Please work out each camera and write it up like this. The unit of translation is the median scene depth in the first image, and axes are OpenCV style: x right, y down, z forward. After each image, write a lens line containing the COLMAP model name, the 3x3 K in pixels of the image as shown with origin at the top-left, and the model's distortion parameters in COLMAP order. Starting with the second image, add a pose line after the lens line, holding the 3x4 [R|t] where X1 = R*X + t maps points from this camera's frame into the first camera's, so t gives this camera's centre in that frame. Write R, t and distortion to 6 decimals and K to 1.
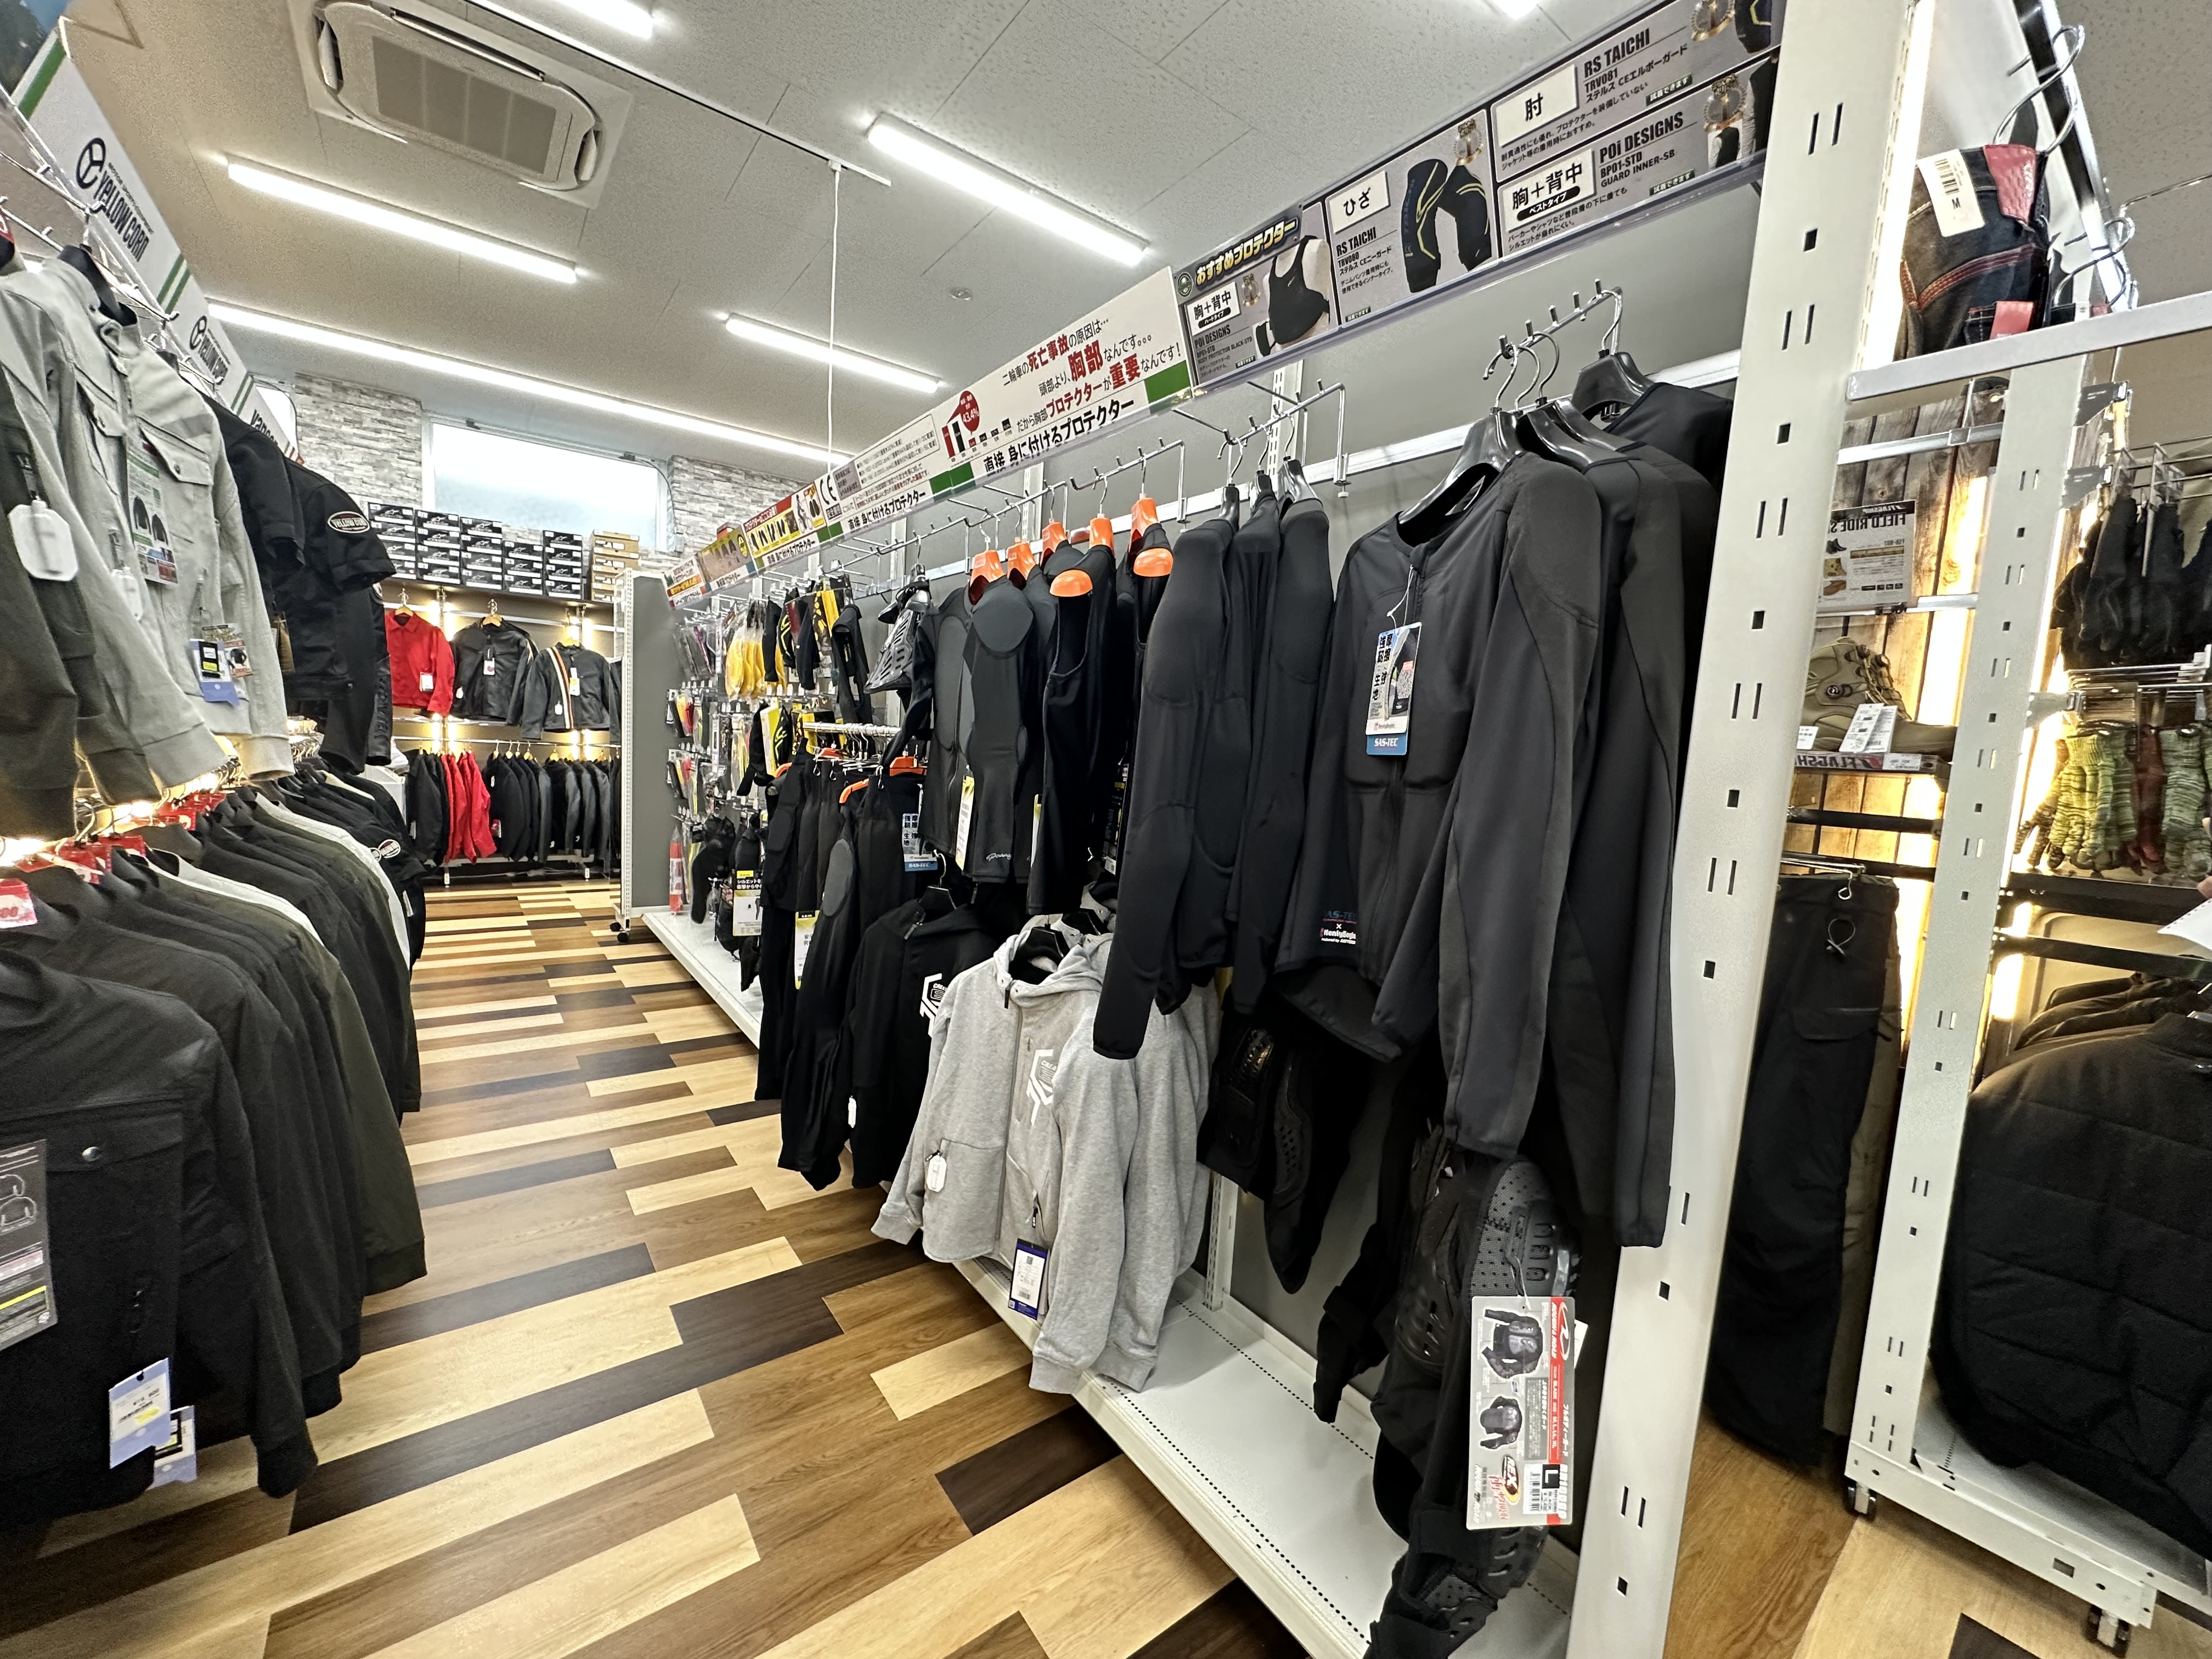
lens RADIAL K [[880.7, 0, 1106.0], [0, 880.7, 829.5], [0, 0, 1]] dist [-0.003044, 0.000191]
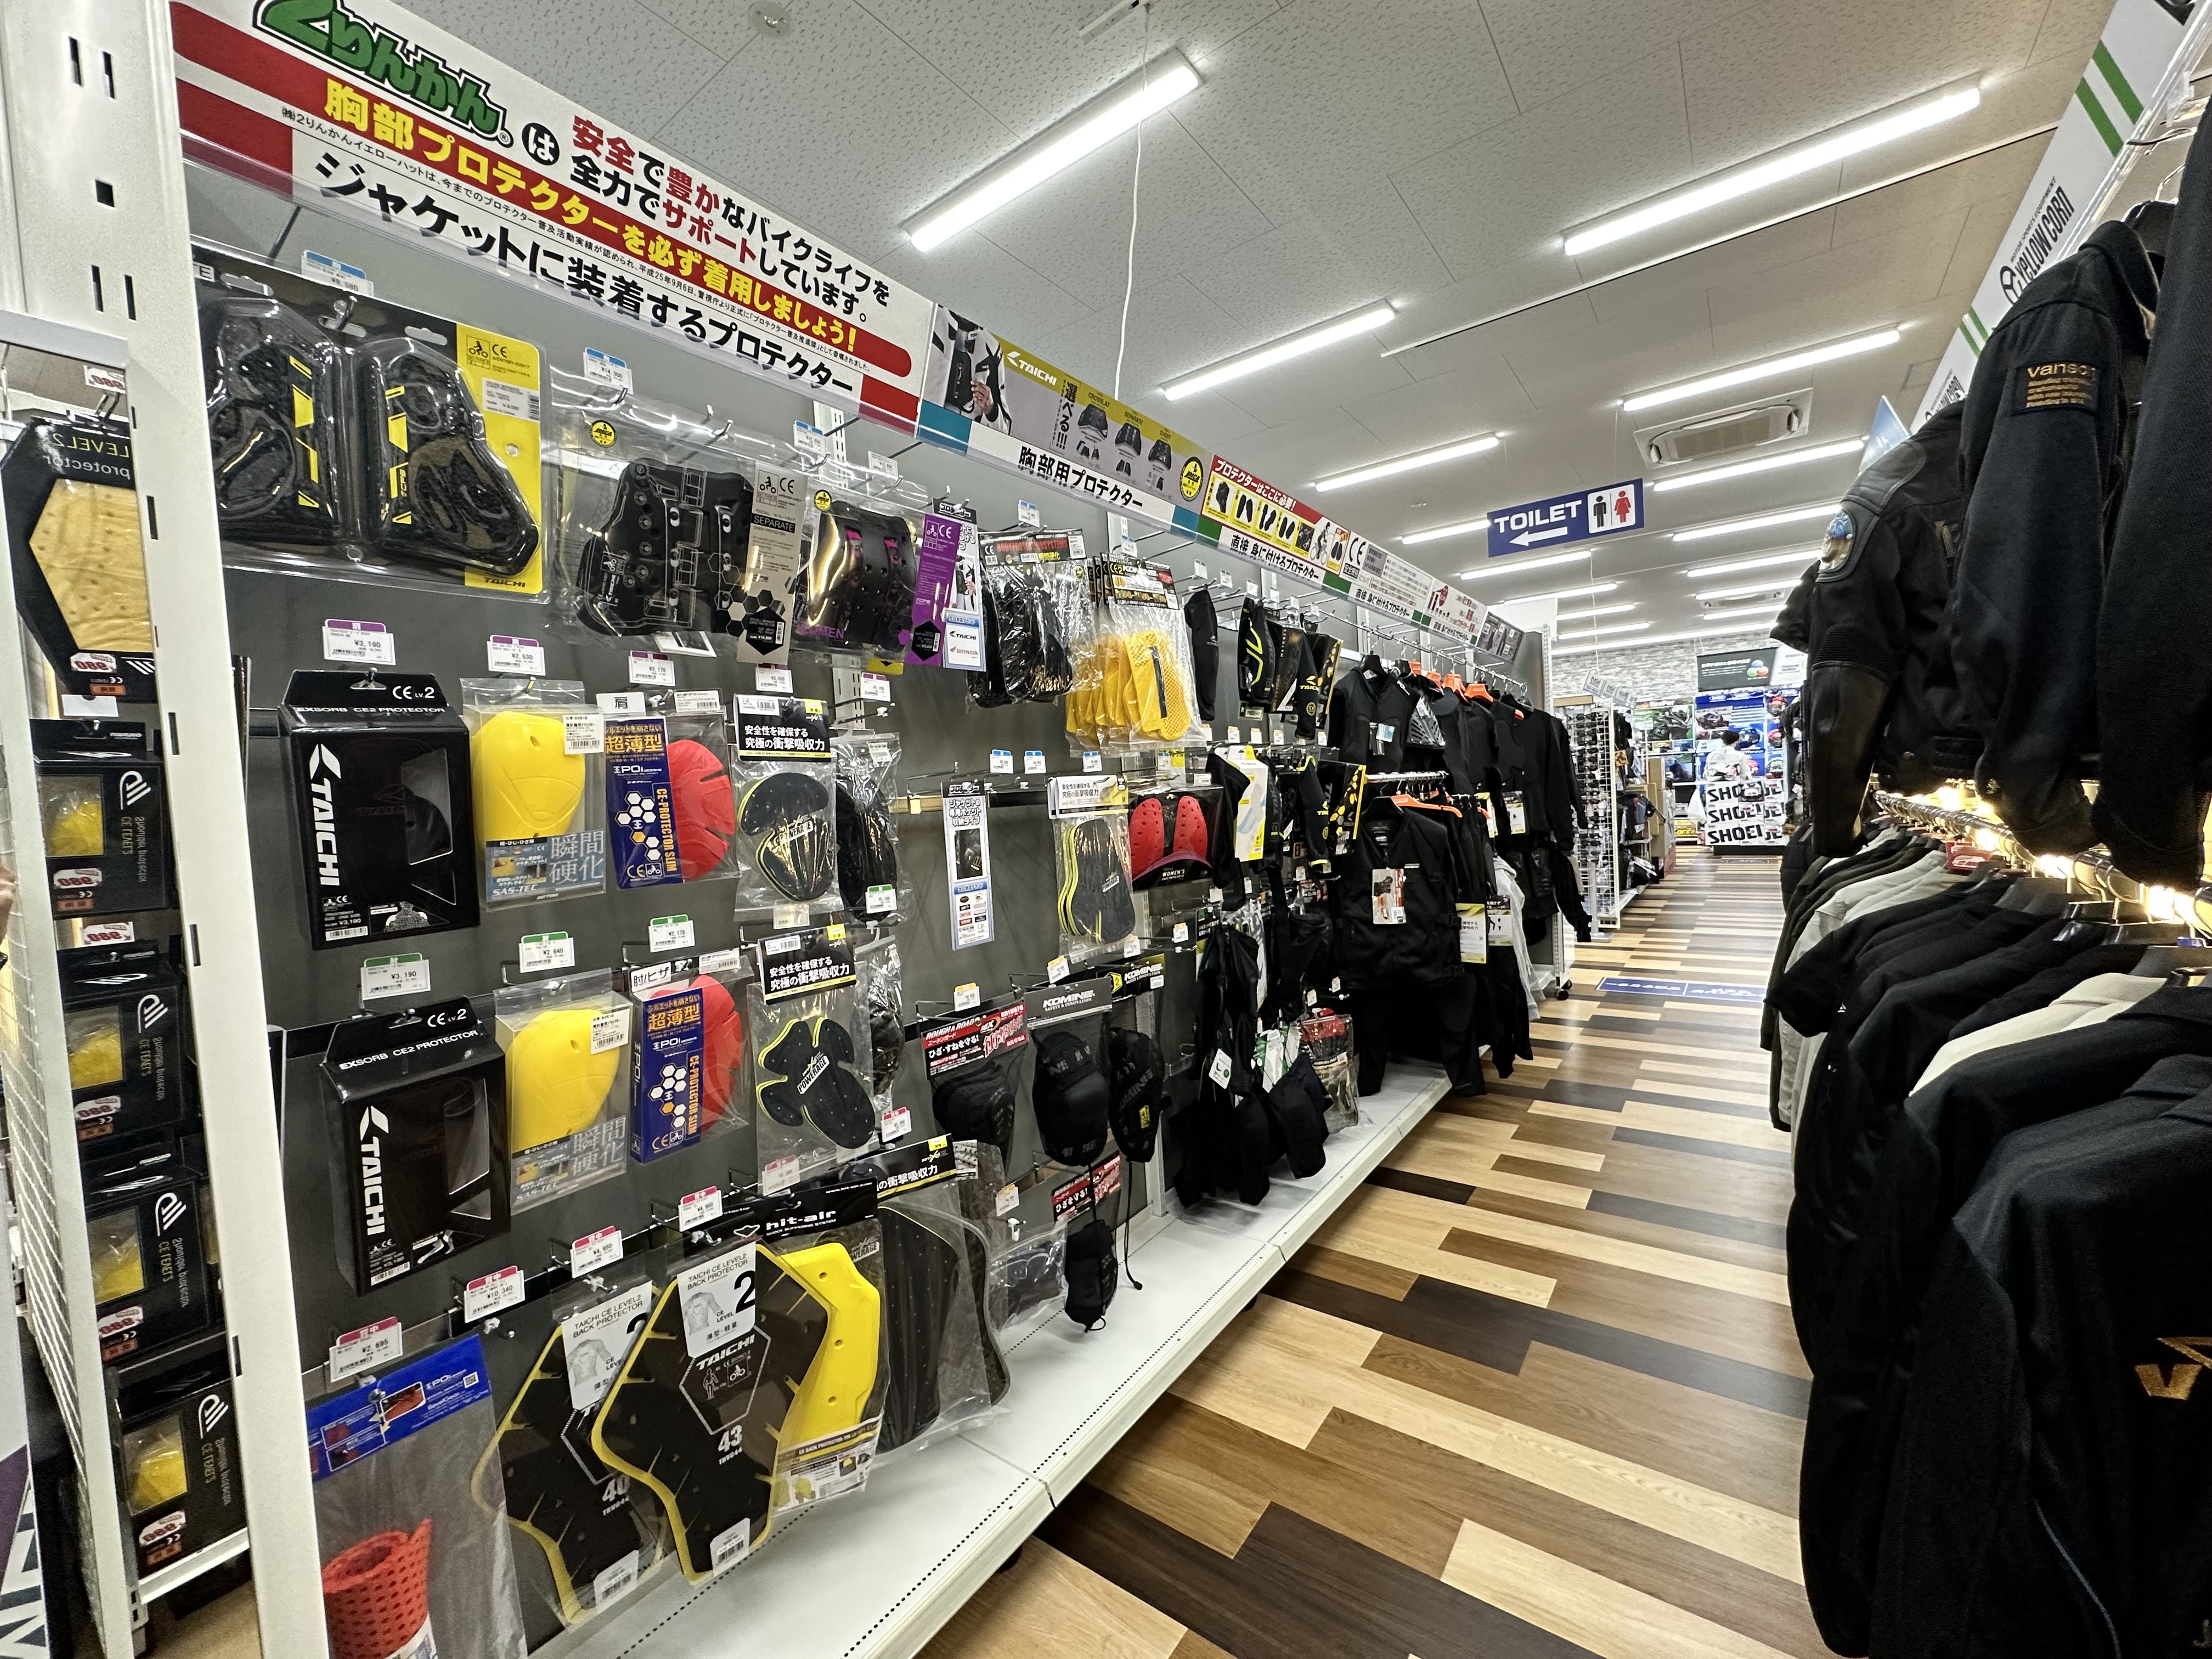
lens RADIAL K [[880.7, 0, 1106.0], [0, 880.7, 829.5], [0, 0, 1]] dist [-0.003044, 0.000191]
pose [[-0.290233, -0.087305, 0.952965, -1.127351], [0.132500, 0.982572, 0.130372, -0.217431], [-0.947739, 0.164106, -0.273606, 1.471259]]
